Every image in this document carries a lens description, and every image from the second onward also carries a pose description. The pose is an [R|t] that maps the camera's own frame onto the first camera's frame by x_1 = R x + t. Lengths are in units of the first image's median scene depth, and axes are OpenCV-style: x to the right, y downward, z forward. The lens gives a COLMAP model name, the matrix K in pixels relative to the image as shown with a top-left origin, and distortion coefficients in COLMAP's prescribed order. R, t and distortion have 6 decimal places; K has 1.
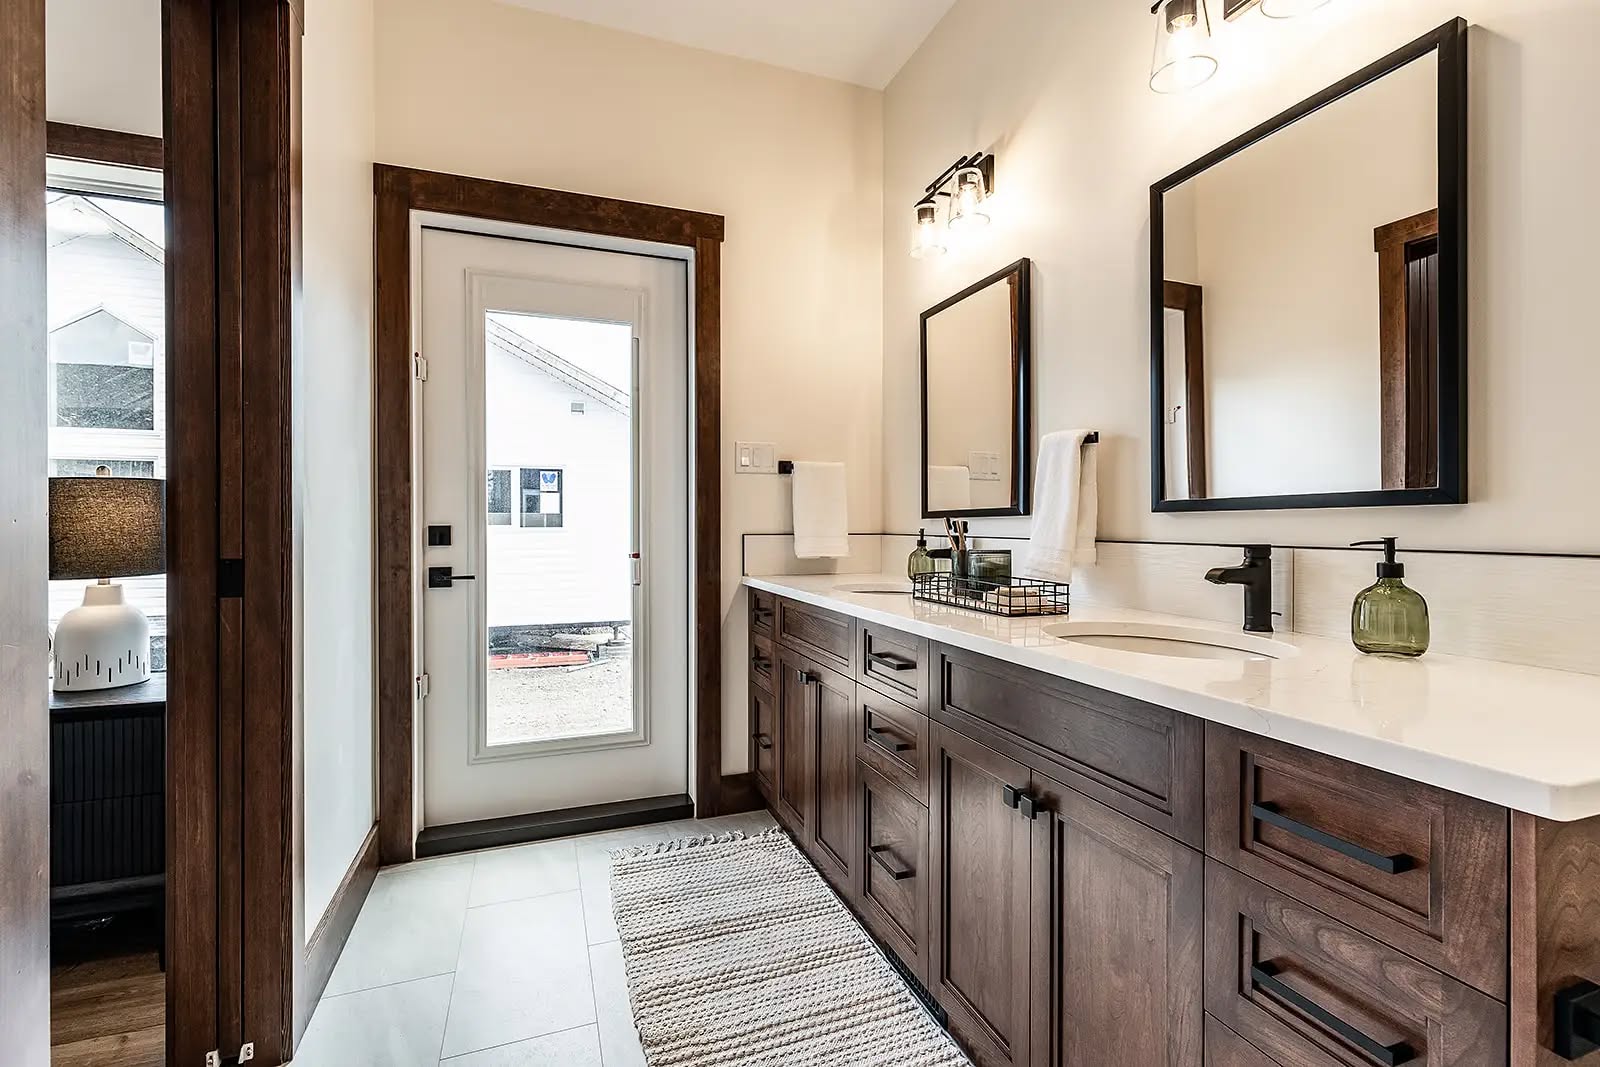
lens RADIAL K [[728.8, 0, 802.2], [0, 728.8, 528.2], [0, 0, 1]] dist [0.002274, 0.000676]
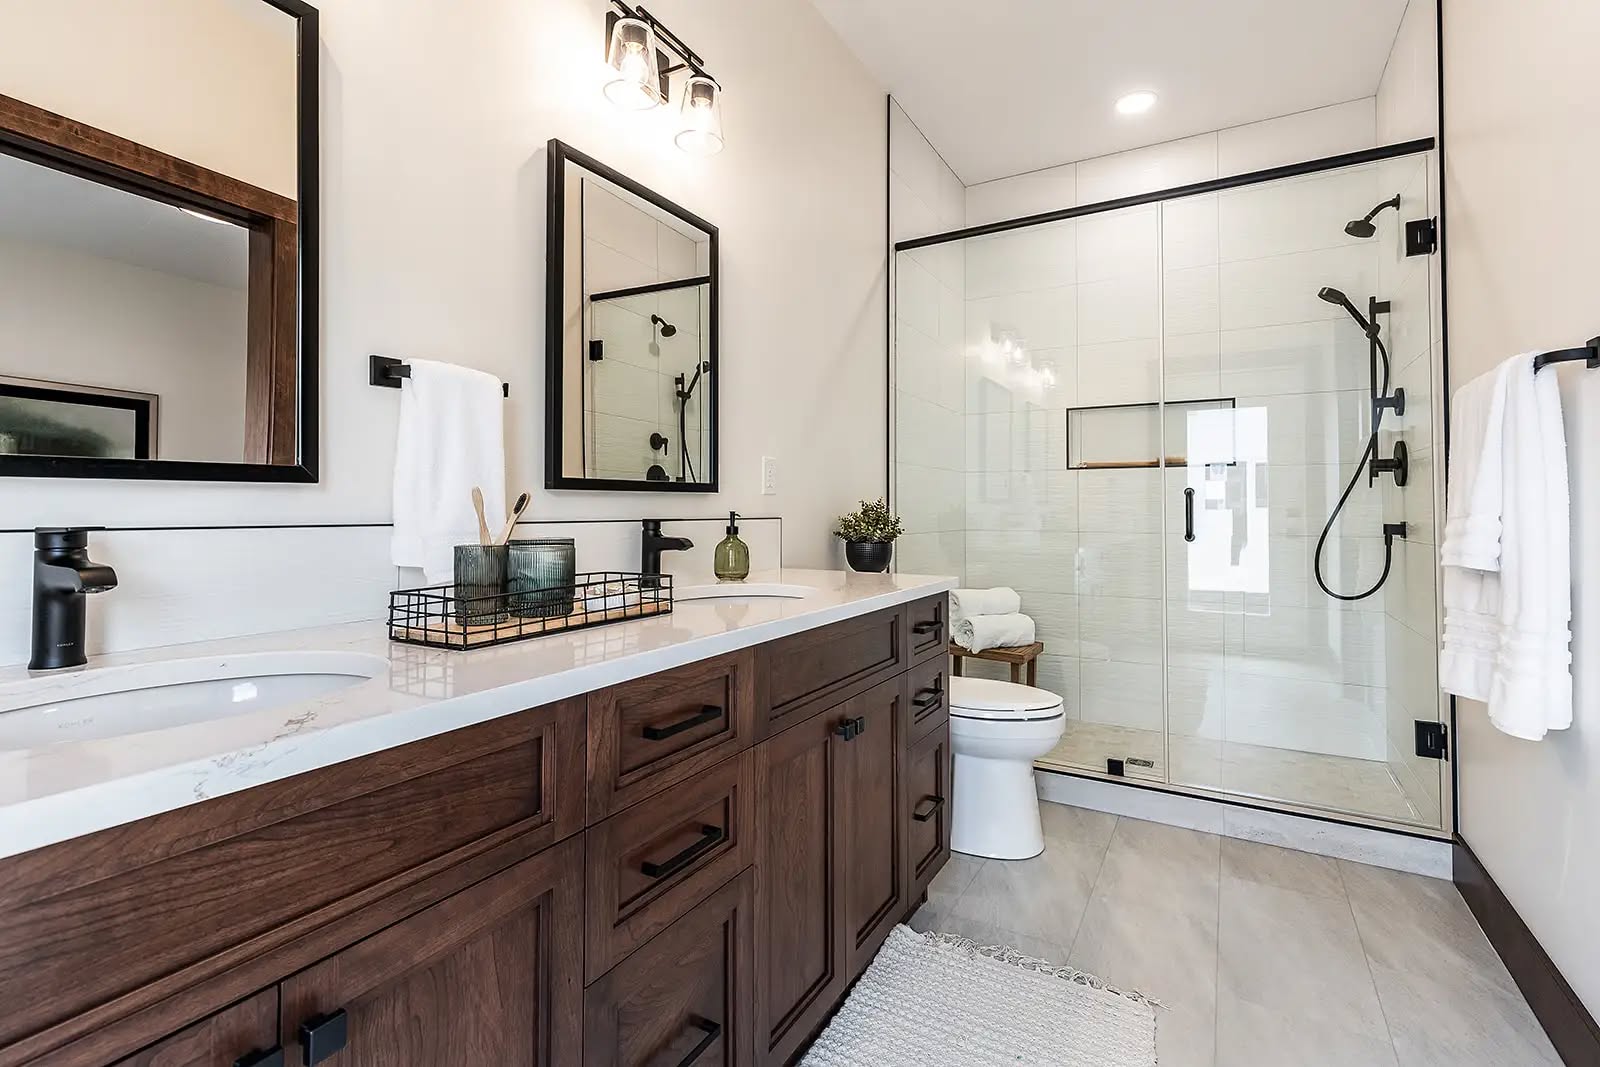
lens RADIAL K [[728.8, 0, 818.9], [0, 728.8, 492.0], [0, 0, 1]] dist [0.002274, 0.000676]
pose [[-0.641065, 0.017682, 0.767283, -0.421800], [0.002744, 0.999781, -0.020748, 0.001727], [-0.767482, -0.011196, -0.640973, 1.265955]]
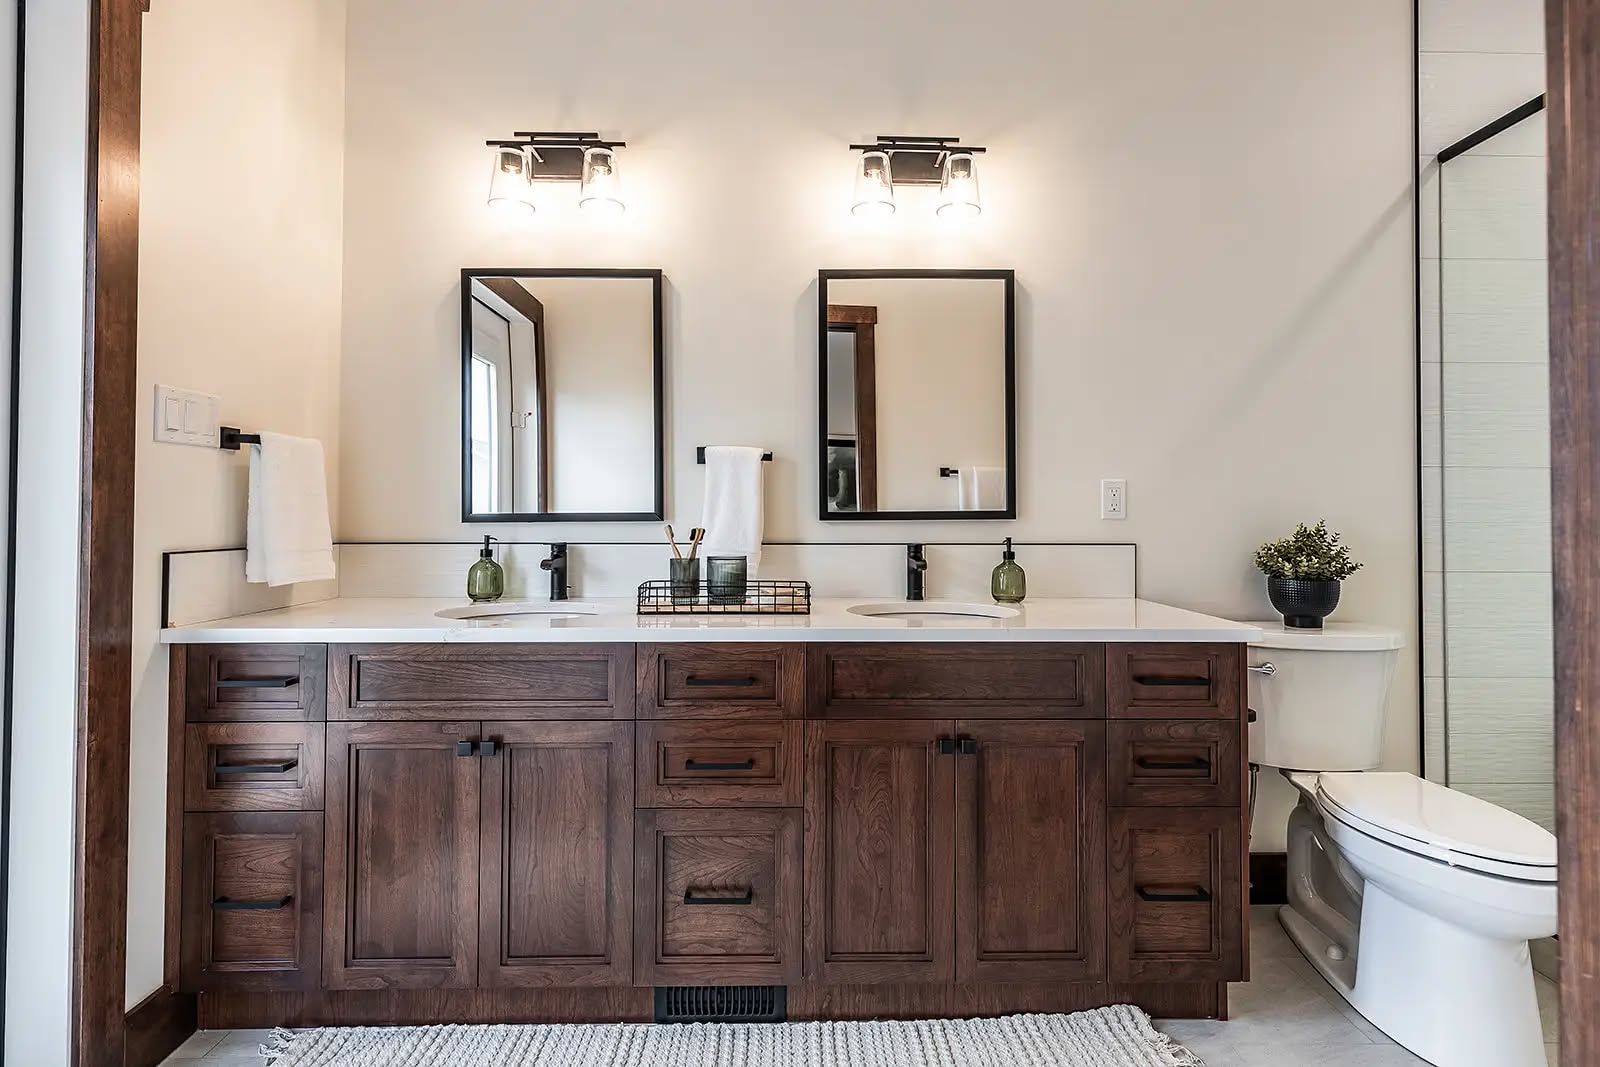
lens RADIAL K [[728.8, 0, 813.6], [0, 728.8, 506.9], [0, 0, 1]] dist [0.002274, 0.000676]
pose [[0.329317, 0.015146, 0.944098, -0.708209], [0.004911, 0.999830, -0.017753, -0.021961], [-0.944207, 0.010482, 0.329187, 0.558038]]
